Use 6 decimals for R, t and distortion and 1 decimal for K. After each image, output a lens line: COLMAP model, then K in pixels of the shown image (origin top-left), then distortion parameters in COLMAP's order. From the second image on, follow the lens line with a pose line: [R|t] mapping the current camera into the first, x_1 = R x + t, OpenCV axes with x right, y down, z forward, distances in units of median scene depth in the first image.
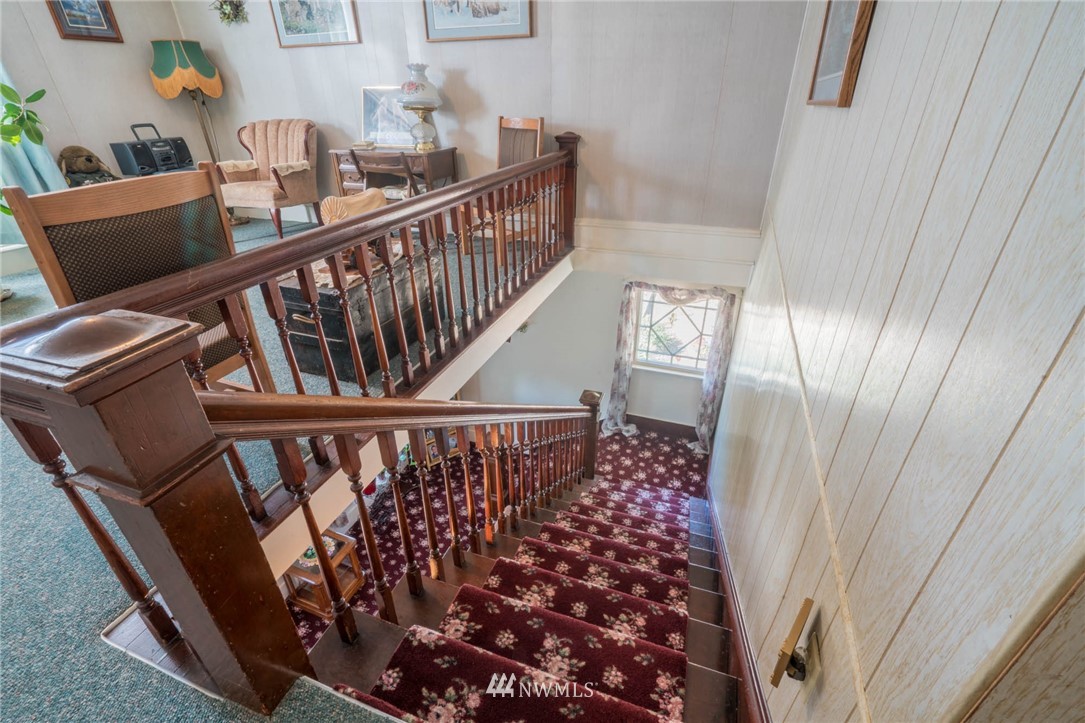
lens RADIAL K [[487.6, 0, 545.3], [0, 487.6, 364.0], [0, 0, 1]] dist [0.001679, 0.000288]
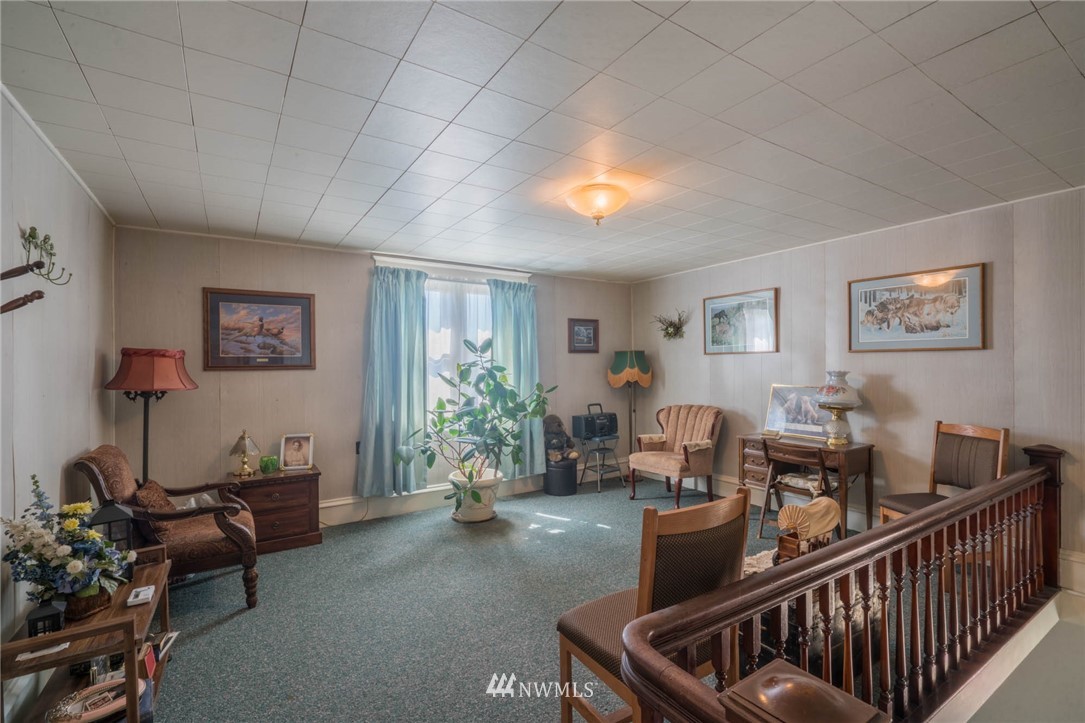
lens RADIAL K [[487.6, 0, 542.5], [0, 487.6, 365.0], [0, 0, 1]] dist [0.001679, 0.000288]
pose [[0.792291, 0.004375, -0.610128, -0.112843], [-0.298657, 0.874769, -0.381554, -0.020129], [0.532052, 0.484520, 0.694378, -0.090243]]
